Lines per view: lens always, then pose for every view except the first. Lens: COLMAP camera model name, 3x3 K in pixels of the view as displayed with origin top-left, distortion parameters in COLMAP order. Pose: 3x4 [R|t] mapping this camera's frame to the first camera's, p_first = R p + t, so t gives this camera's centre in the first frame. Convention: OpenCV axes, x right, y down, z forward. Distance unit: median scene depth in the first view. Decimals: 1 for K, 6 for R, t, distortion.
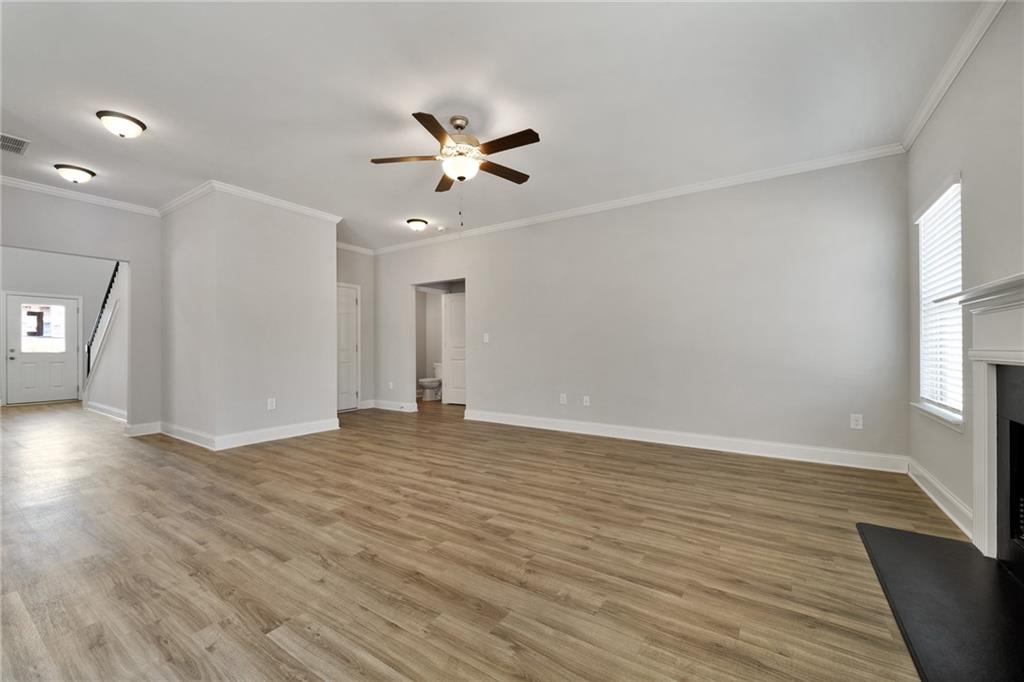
lens RADIAL K [[409.1, 0, 515.6], [0, 409.1, 347.7], [0, 0, 1]] dist [-0.004604, 0.000195]
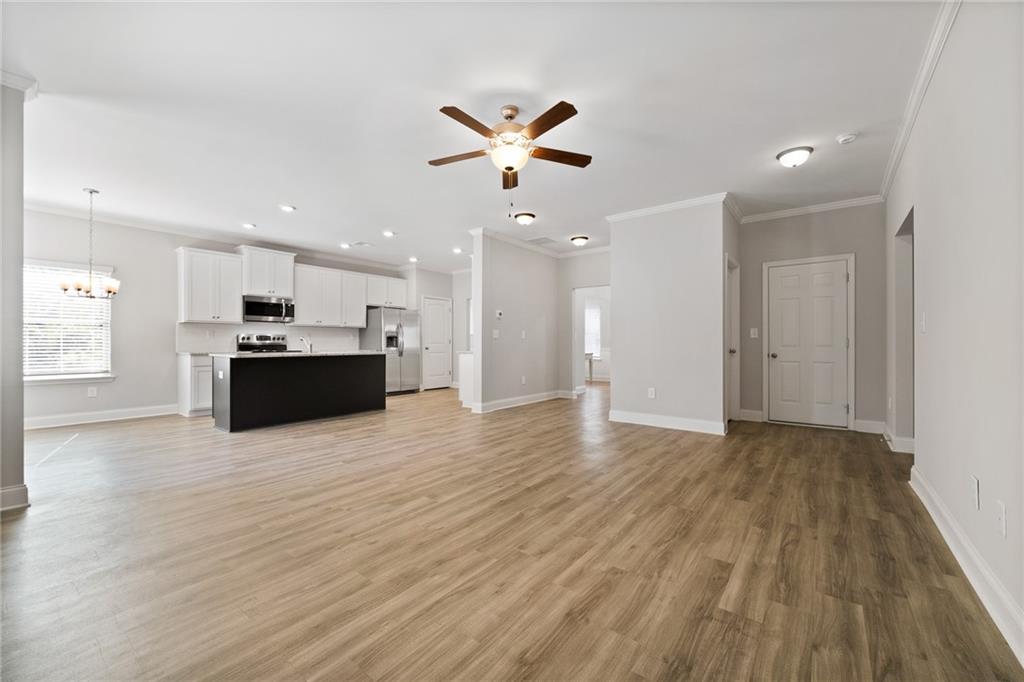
lens RADIAL K [[409.1, 0, 507.7], [0, 409.1, 343.1], [0, 0, 1]] dist [-0.004604, 0.000195]
pose [[-0.088485, 0.002417, -0.996075, 0.838483], [0.000323, 0.999997, 0.002397, -0.001930], [0.996077, -0.000109, -0.088485, 1.082067]]
